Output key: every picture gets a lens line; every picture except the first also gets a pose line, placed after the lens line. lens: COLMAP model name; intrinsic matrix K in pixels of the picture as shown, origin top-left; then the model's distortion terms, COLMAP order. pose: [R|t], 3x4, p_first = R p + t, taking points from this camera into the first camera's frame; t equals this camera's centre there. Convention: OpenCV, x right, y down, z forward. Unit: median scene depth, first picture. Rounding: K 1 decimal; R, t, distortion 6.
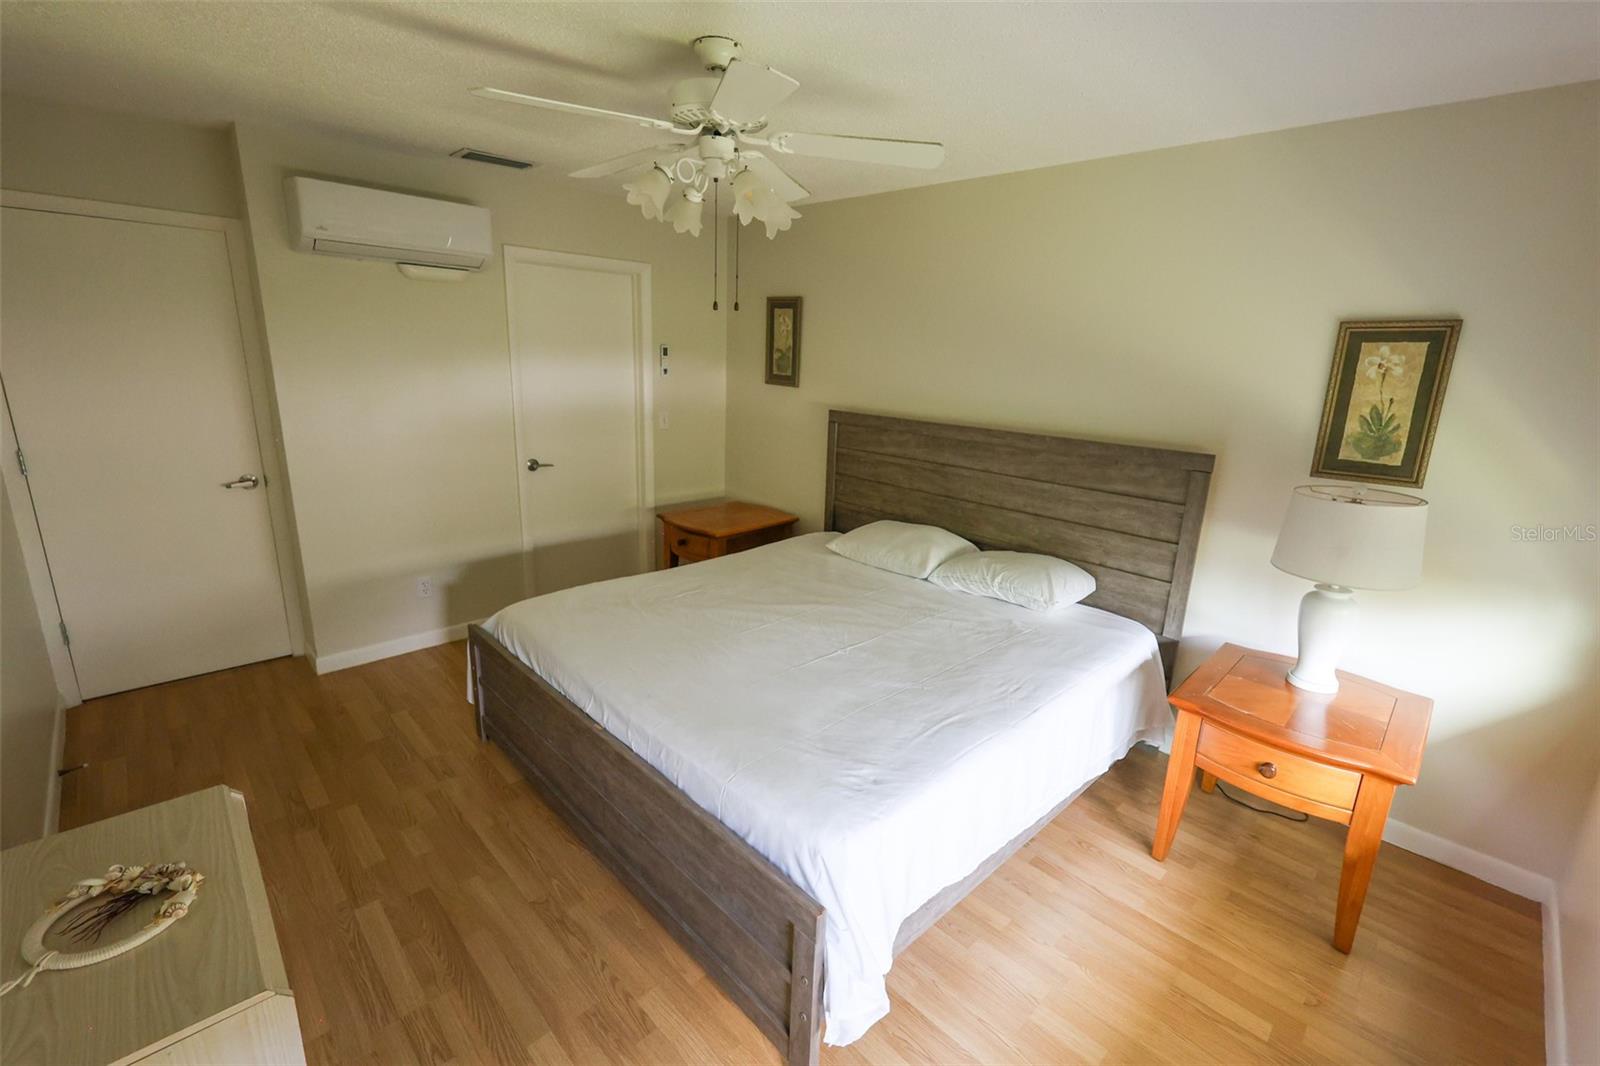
lens RADIAL K [[692.0, 0, 805.4], [0, 692.0, 528.5], [0, 0, 1]] dist [0.002730, -0.000077]
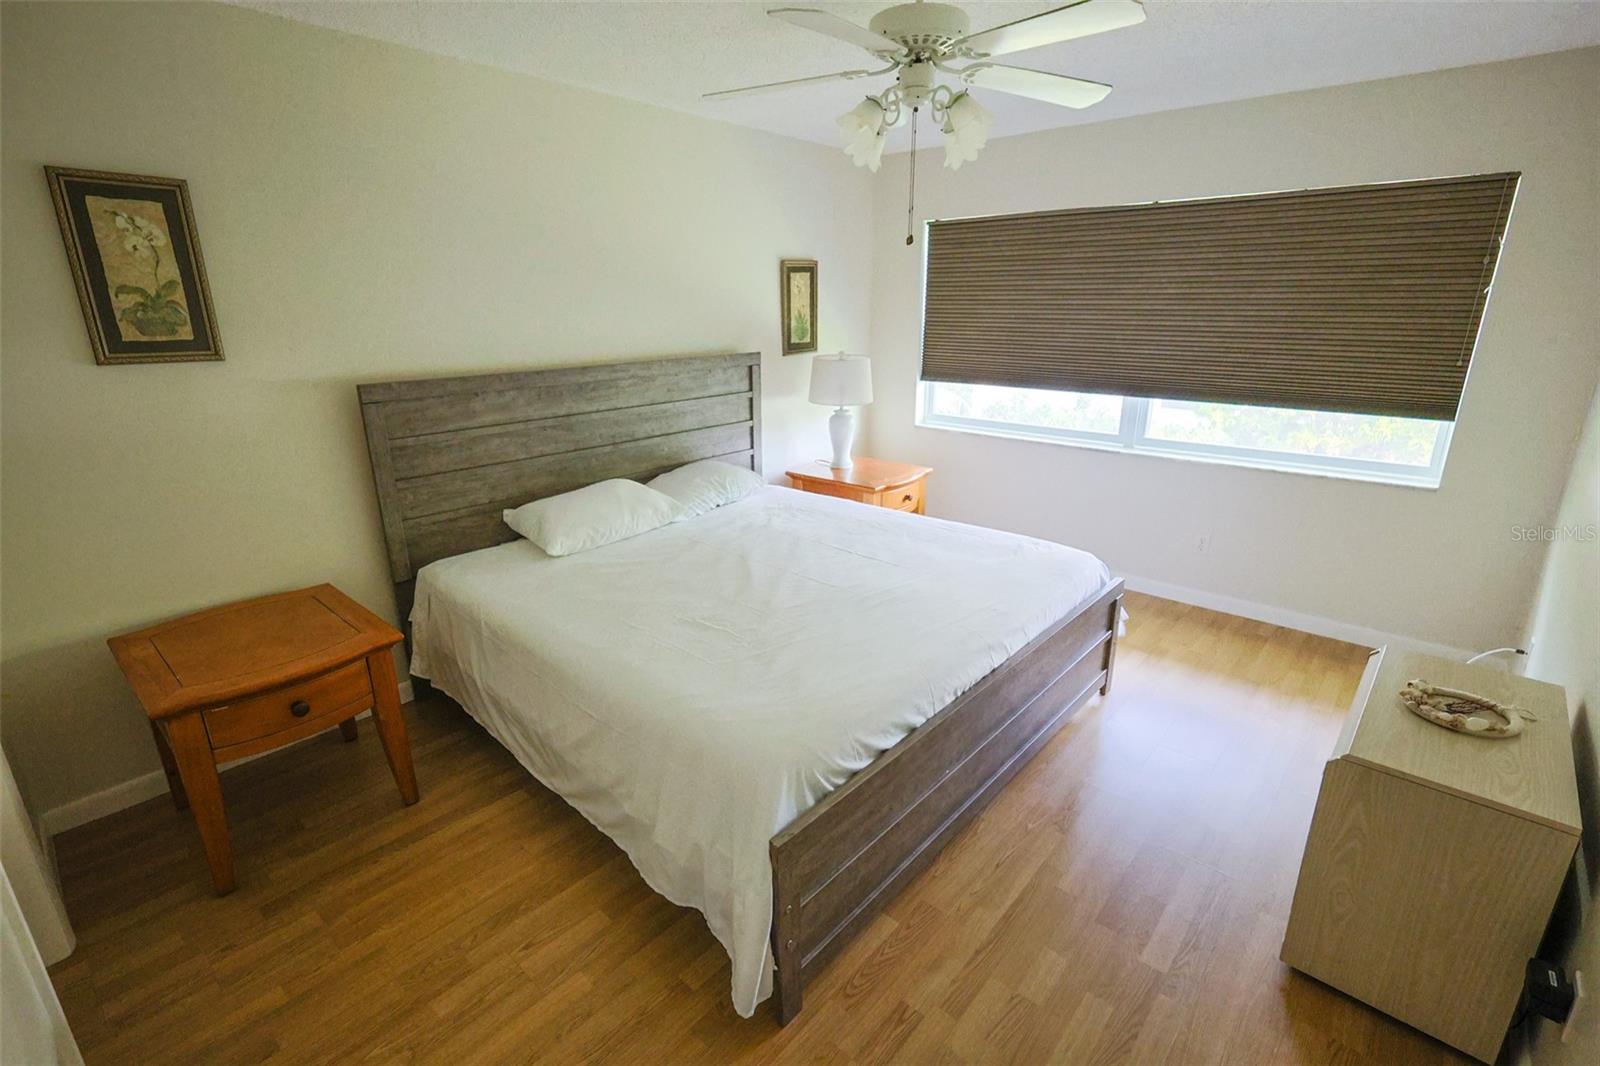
lens RADIAL K [[727.7, 0, 803.1], [0, 727.7, 525.8], [0, 0, 1]] dist [0.001086, 0.000112]
pose [[-0.068150, -0.331100, 0.941131, -0.774120], [0.255524, 0.906067, 0.337268, -0.211699], [-0.964398, 0.263466, 0.022855, 0.768330]]
